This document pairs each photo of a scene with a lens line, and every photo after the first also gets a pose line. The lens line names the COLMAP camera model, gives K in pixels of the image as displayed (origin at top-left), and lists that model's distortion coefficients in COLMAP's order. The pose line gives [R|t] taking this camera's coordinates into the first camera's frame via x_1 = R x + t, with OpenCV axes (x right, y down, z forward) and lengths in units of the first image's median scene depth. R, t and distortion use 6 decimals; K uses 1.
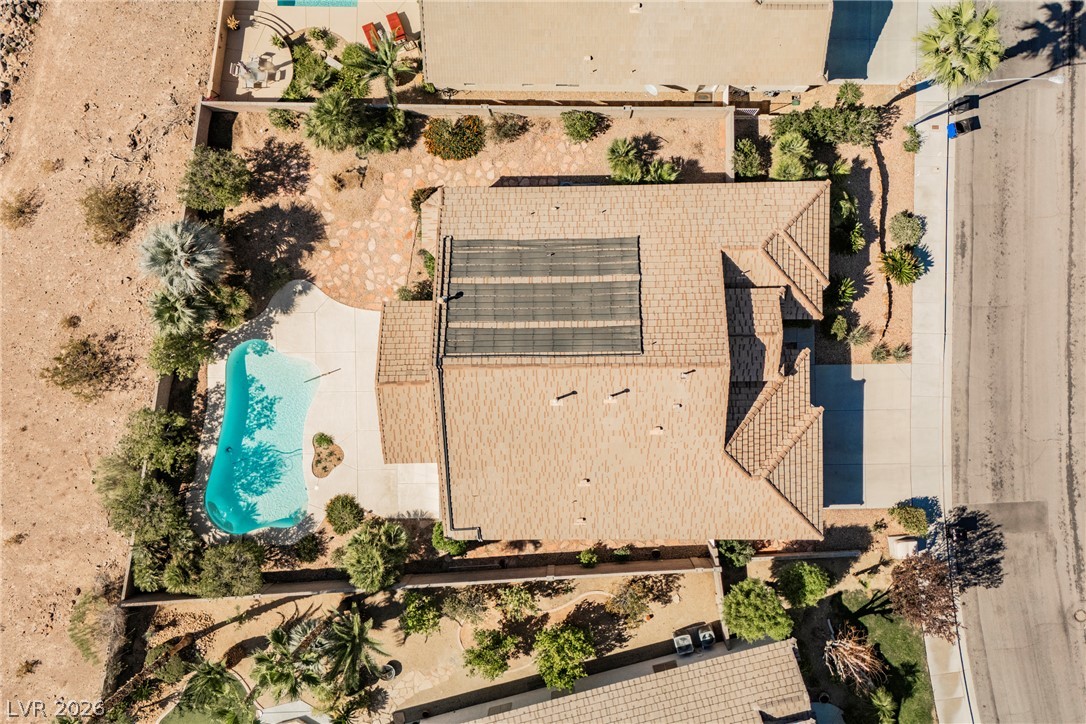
lens RADIAL K [[916.5, 0, 536.7], [0, 916.5, 363.7], [0, 0, 1]] dist [0.065343, -0.060644]
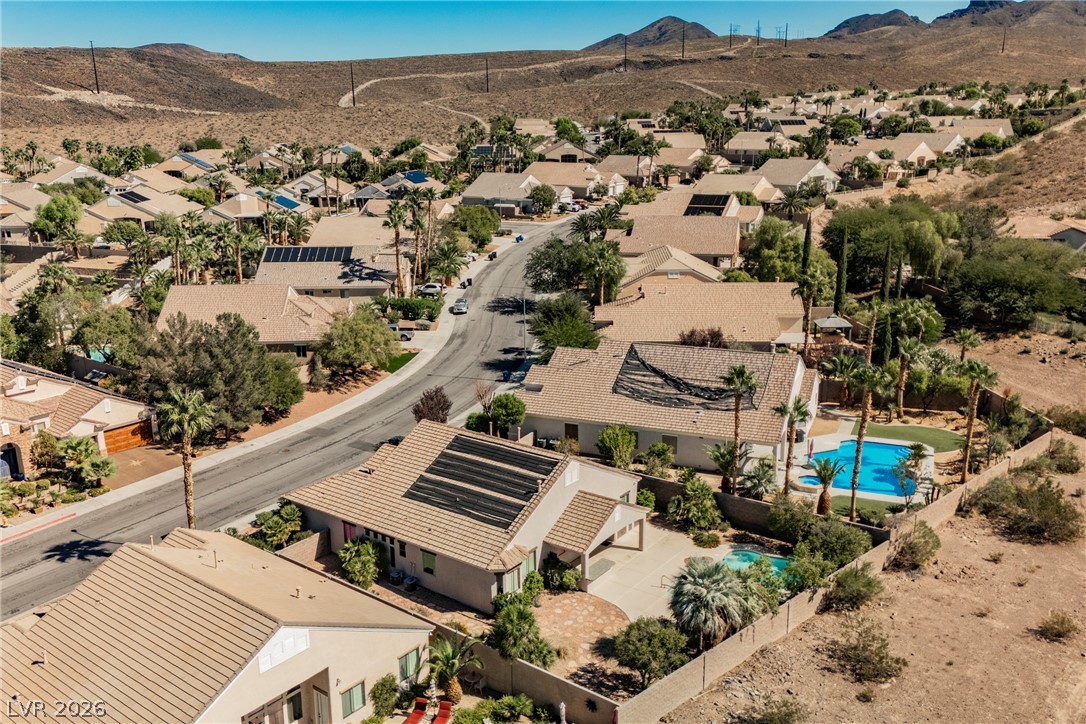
lens RADIAL K [[916.5, 0, 536.7], [0, 916.5, 363.7], [0, 0, 1]] dist [0.065343, -0.060644]
pose [[-0.787972, -0.135801, 0.600548, -0.772509], [0.614066, -0.244583, 0.750401, -0.909180], [0.044978, 0.960072, 0.276115, 0.382747]]
